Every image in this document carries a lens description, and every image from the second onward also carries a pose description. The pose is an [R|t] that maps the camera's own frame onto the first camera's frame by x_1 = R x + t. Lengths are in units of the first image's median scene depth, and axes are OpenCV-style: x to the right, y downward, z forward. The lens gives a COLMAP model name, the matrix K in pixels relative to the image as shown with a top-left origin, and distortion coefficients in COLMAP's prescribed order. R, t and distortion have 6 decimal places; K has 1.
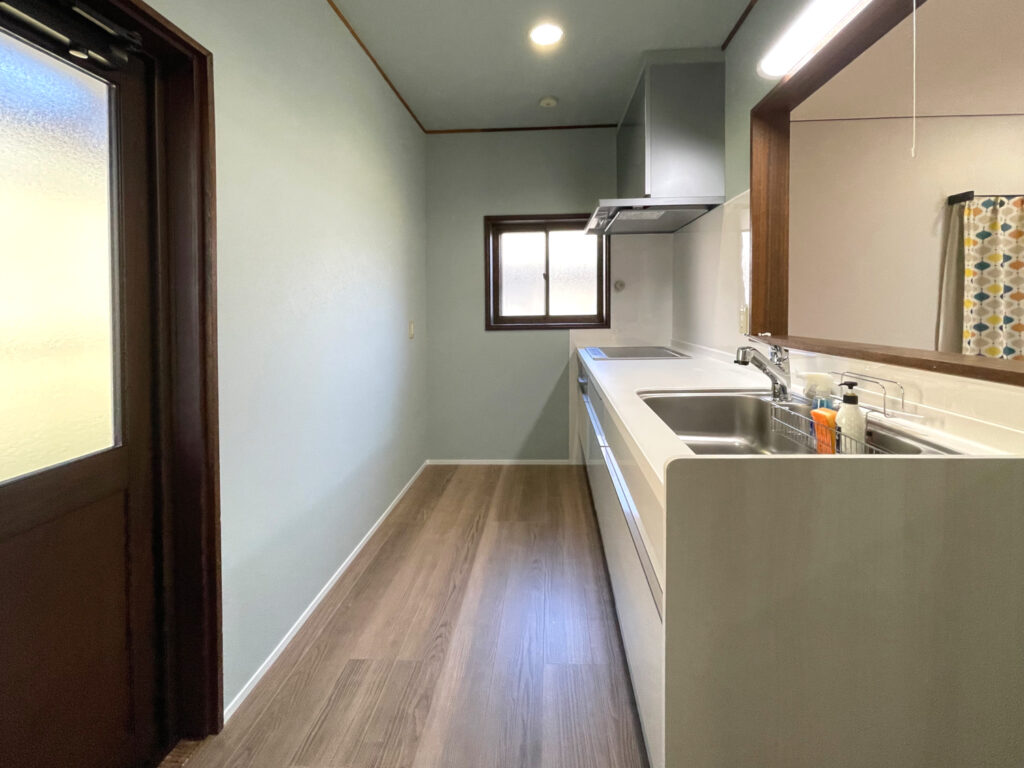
lens RADIAL K [[438.9, 0, 522.3], [0, 438.9, 374.9], [0, 0, 1]] dist [0.002490, -0.001319]
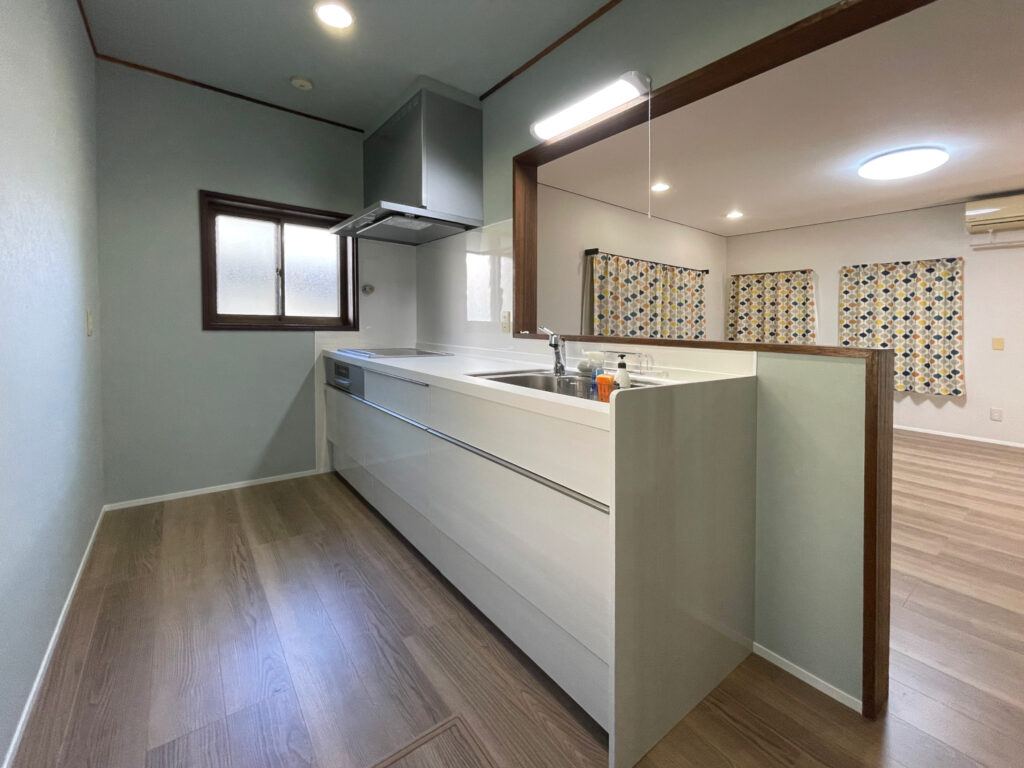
lens RADIAL K [[423.6, 0, 508.5], [0, 423.6, 388.7], [0, 0, 1]] dist [0.002795, 0.000814]
pose [[0.777492, -0.055388, 0.626449, -0.190829], [0.053818, 0.998320, 0.021473, 0.030916], [-0.626586, 0.017019, 0.779167, 0.028574]]
